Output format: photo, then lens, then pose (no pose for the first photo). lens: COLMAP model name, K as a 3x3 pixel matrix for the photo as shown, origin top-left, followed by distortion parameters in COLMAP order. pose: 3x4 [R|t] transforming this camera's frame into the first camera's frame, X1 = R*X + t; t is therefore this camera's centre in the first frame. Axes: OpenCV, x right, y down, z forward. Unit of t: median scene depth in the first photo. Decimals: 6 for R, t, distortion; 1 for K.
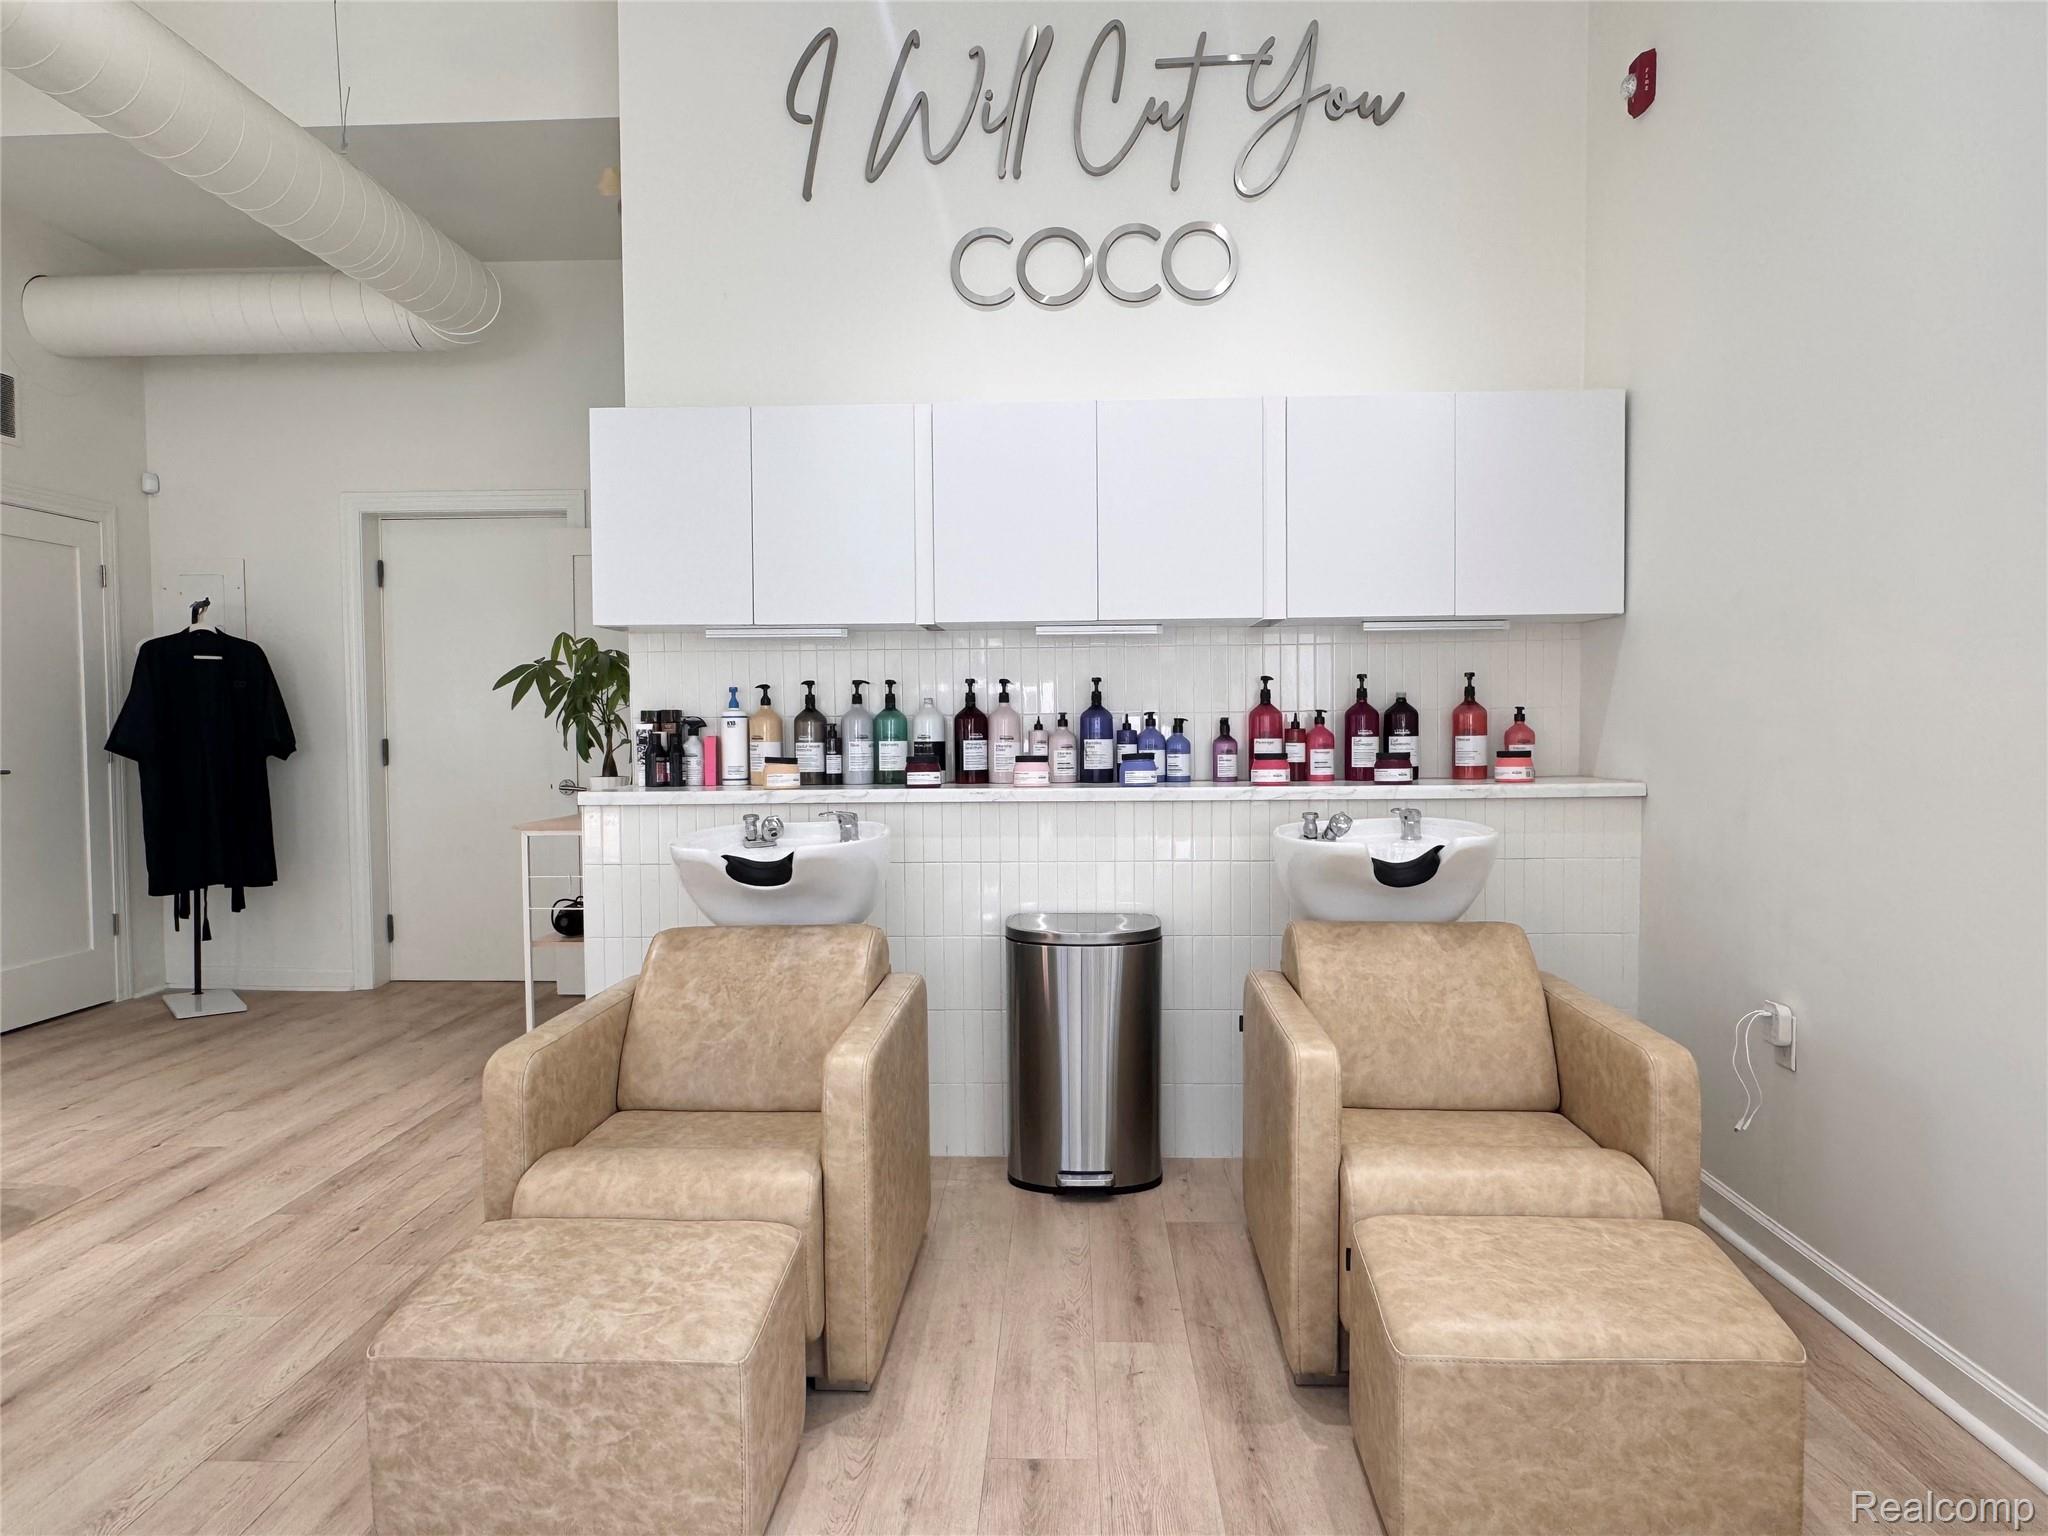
lens RADIAL K [[1304.7, 0, 1018.5], [0, 1304.7, 773.2], [0, 0, 1]] dist [-0.004107, 0.000200]
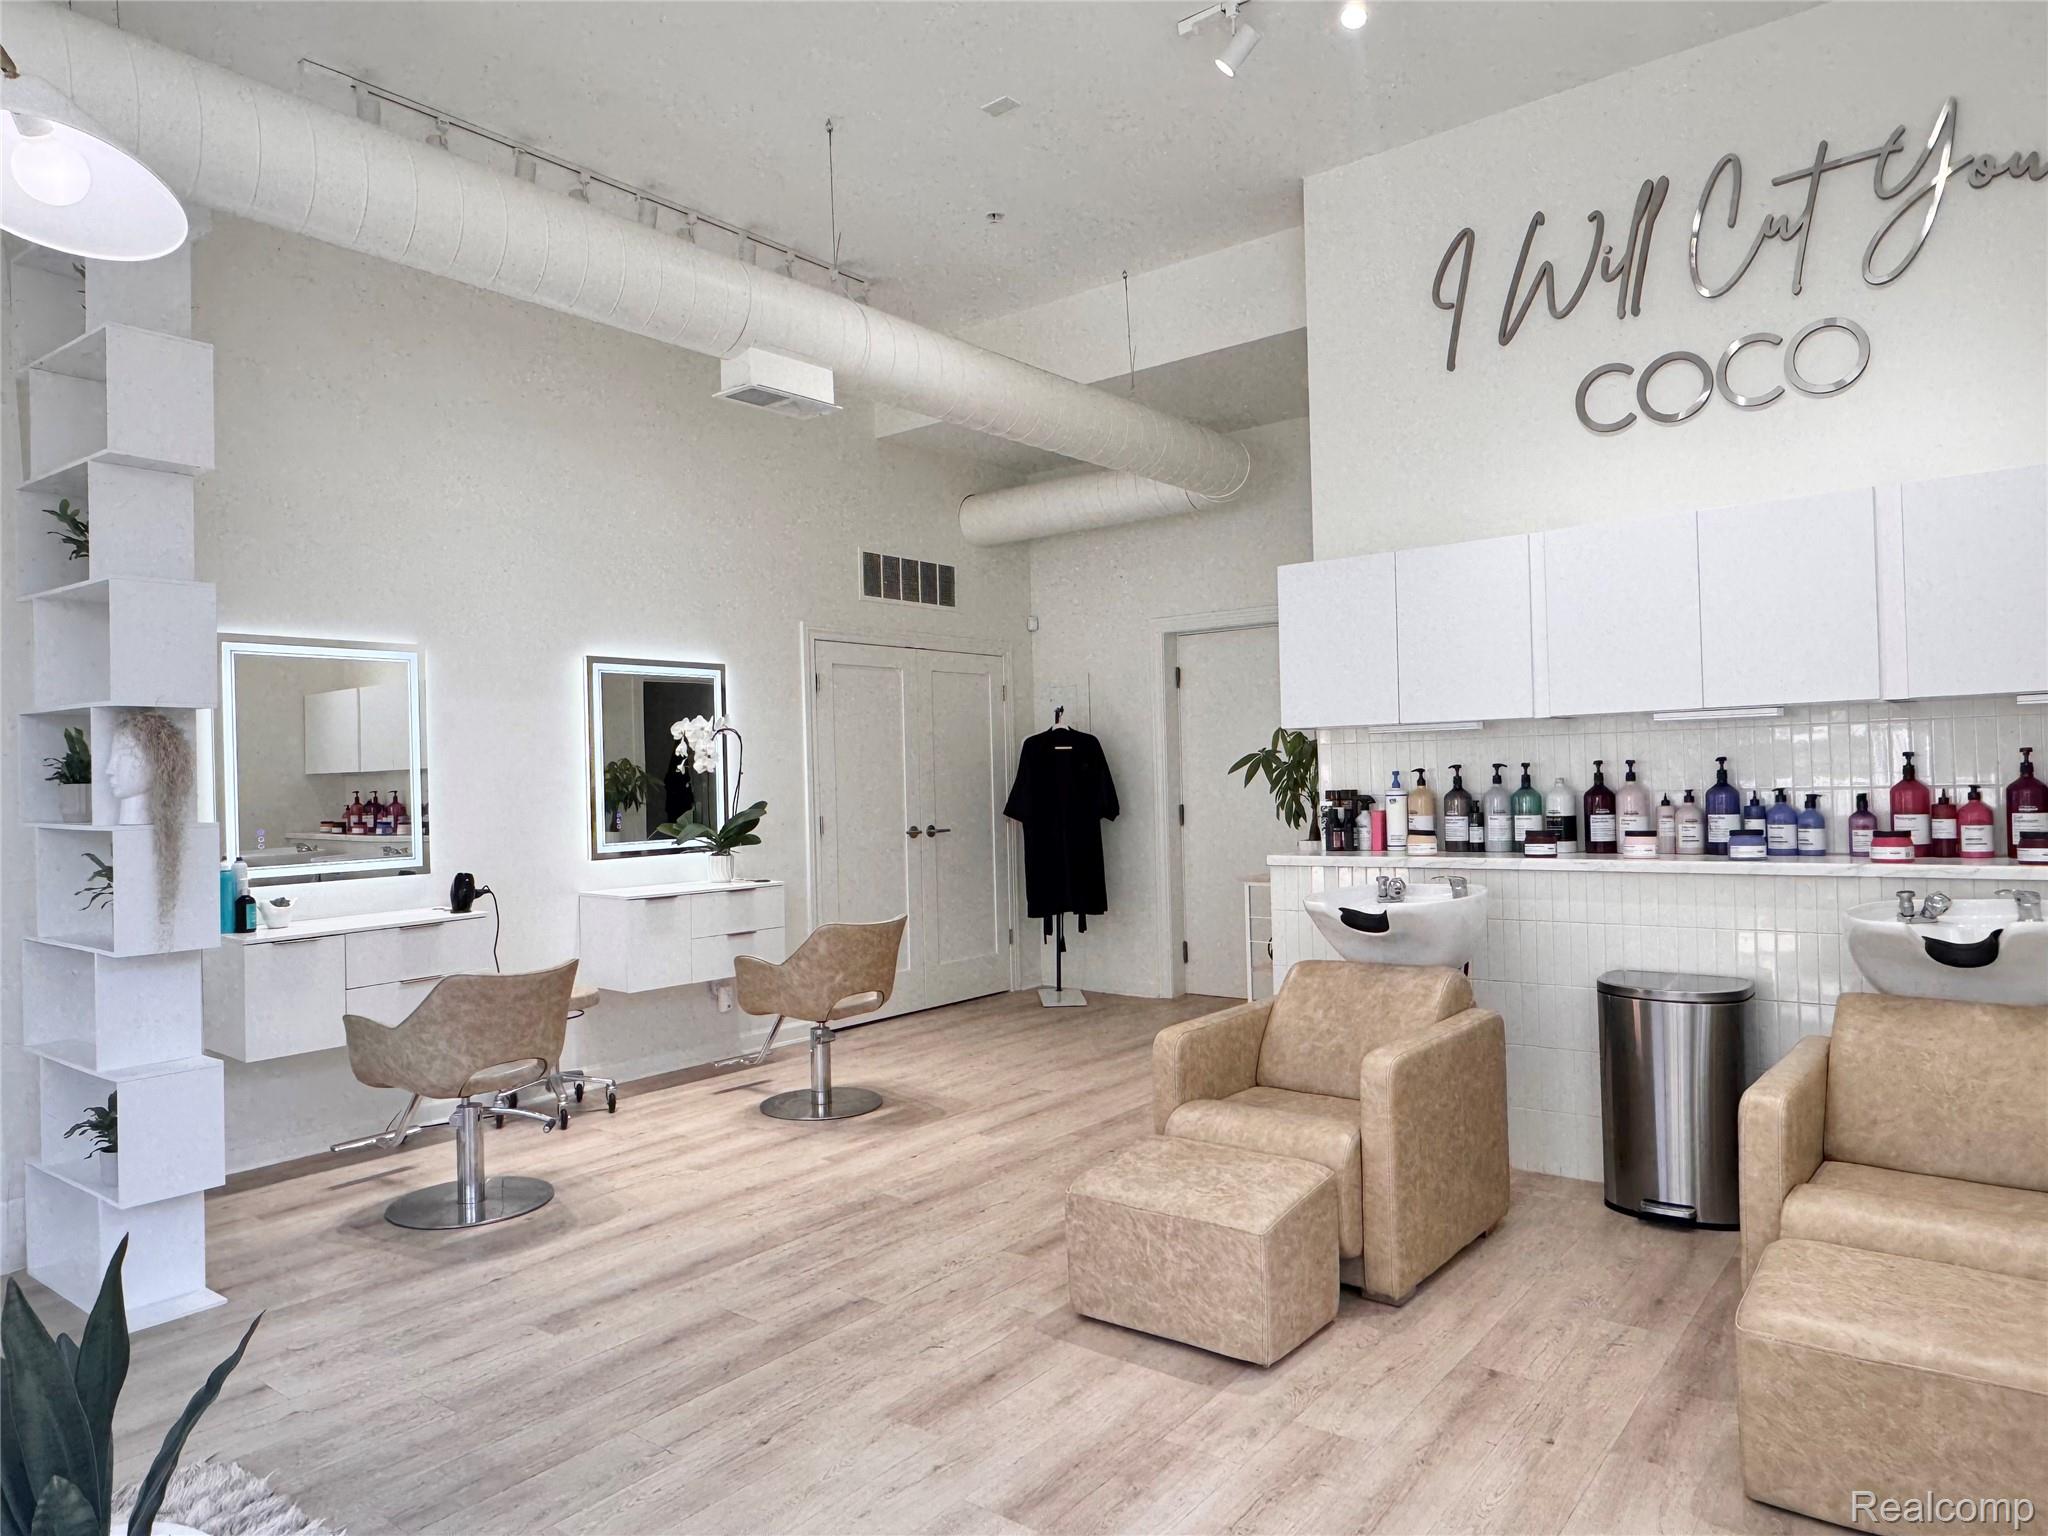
lens RADIAL K [[1304.7, 0, 1022.2], [0, 1304.7, 769.6], [0, 0, 1]] dist [-0.004107, 0.000200]
pose [[0.807366, -0.017744, -0.589784, 0.230812], [-0.003409, 0.999391, -0.034734, -0.023880], [0.590041, 0.030053, 0.806814, -0.212805]]
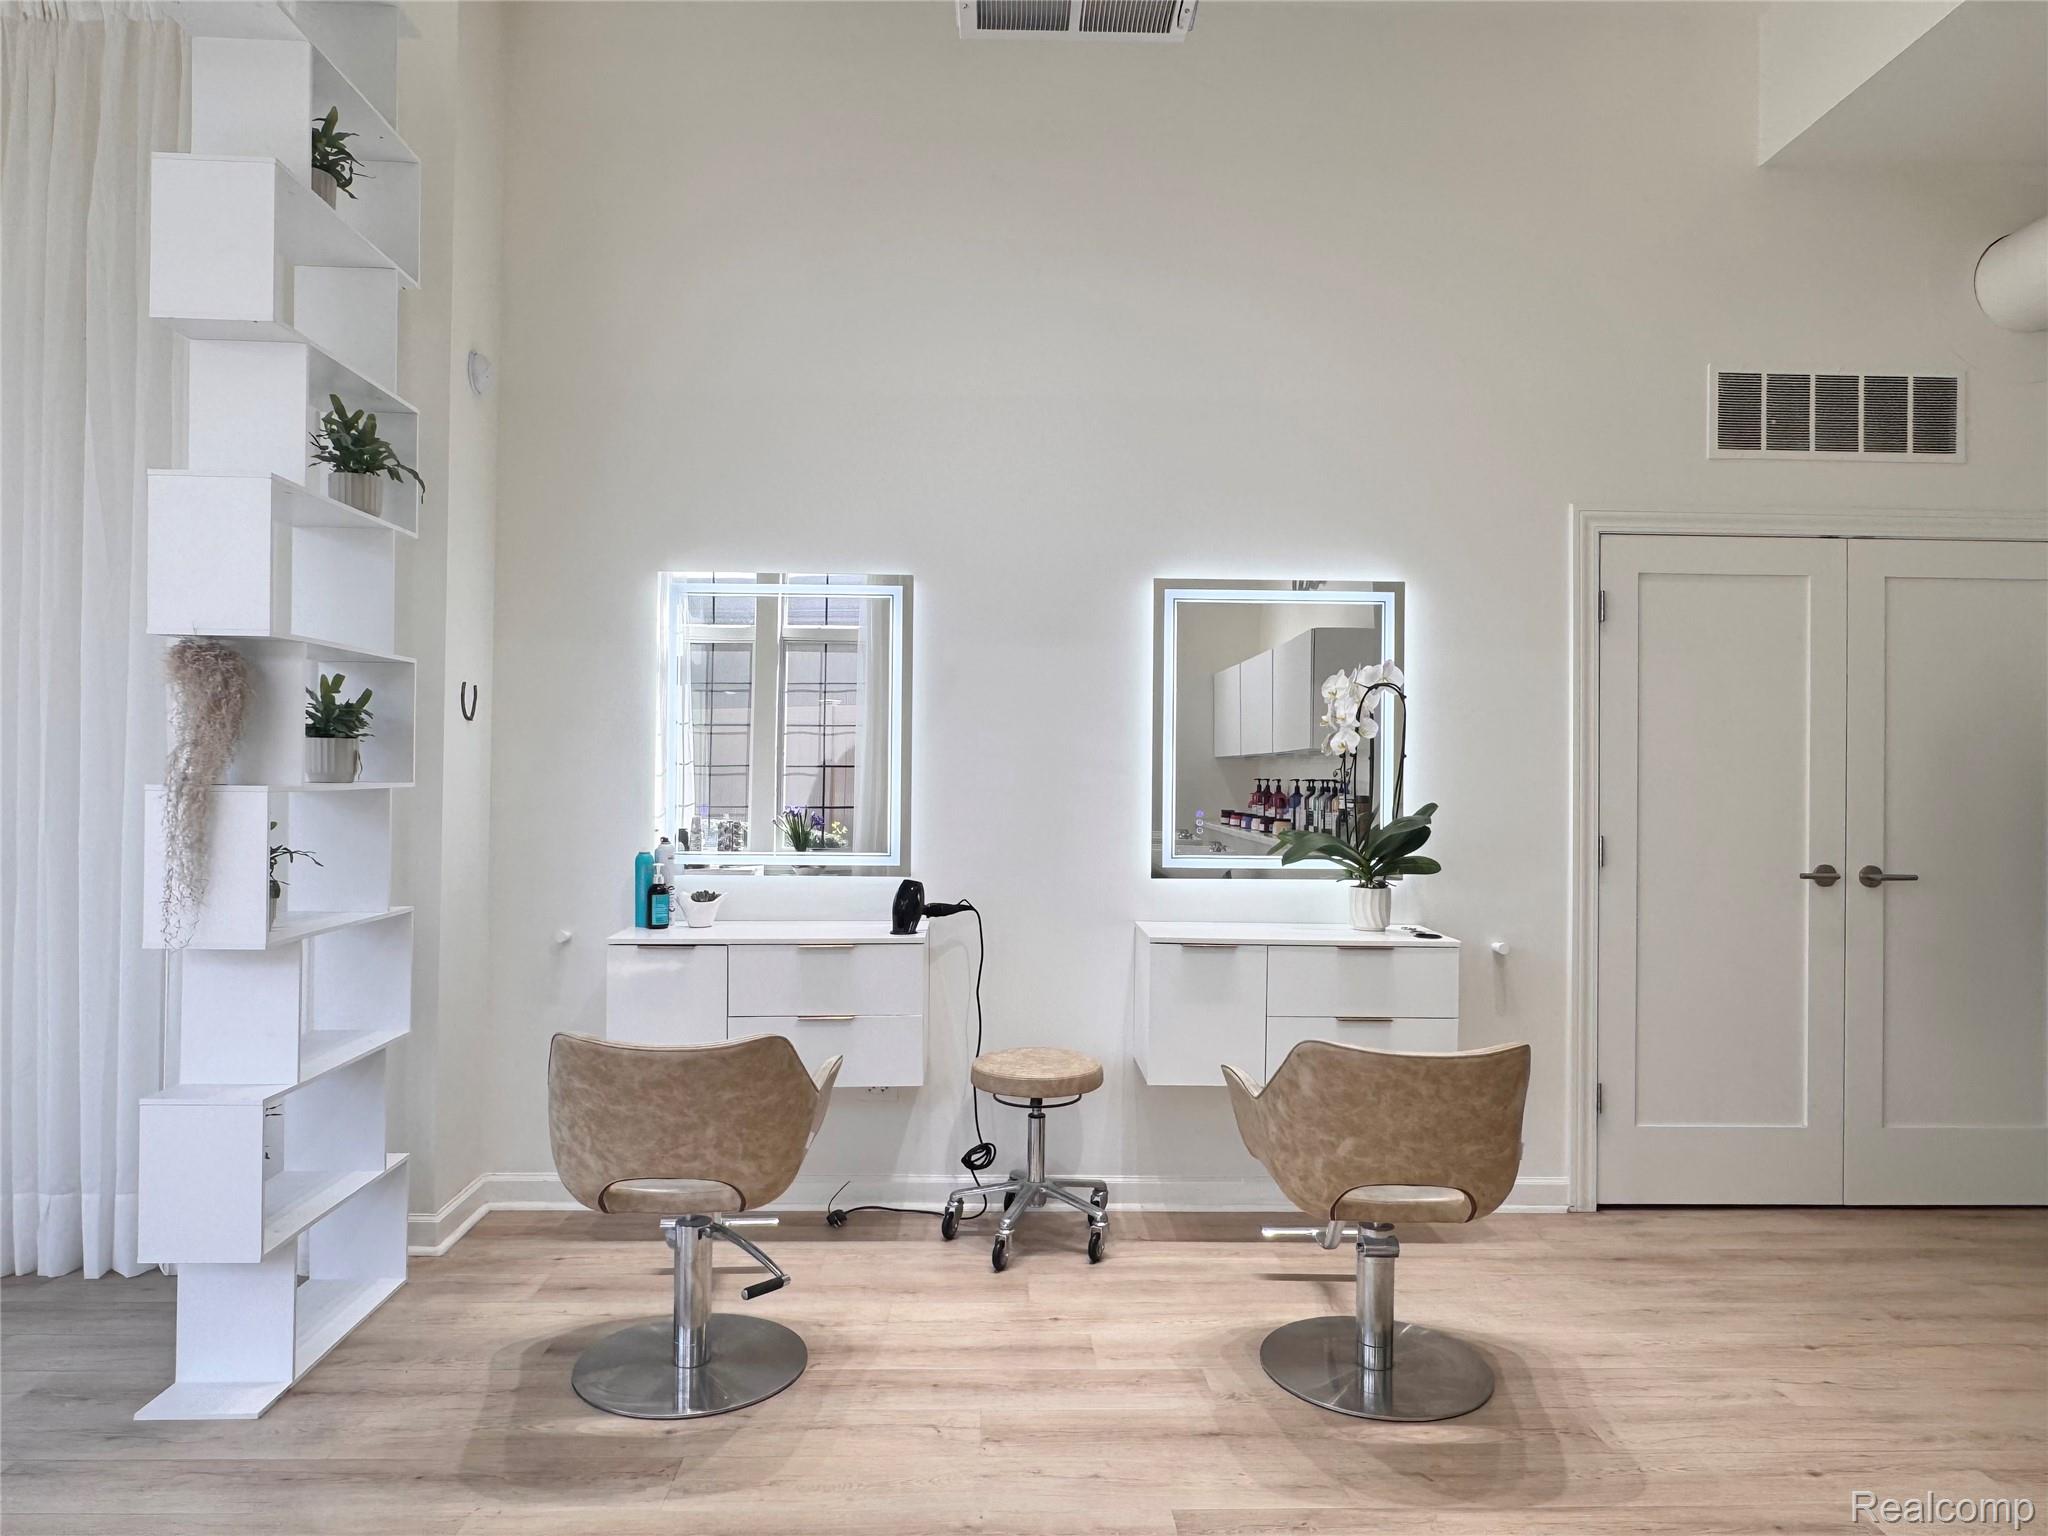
lens RADIAL K [[1304.7, 0, 1020.8], [0, 1304.7, 772.9], [0, 0, 1]] dist [-0.004107, 0.000200]
pose [[0.068354, -0.003545, -0.997655, -0.033072], [-0.052108, 0.998616, -0.007118, -0.039187], [0.996299, 0.052472, 0.068075, 0.517729]]
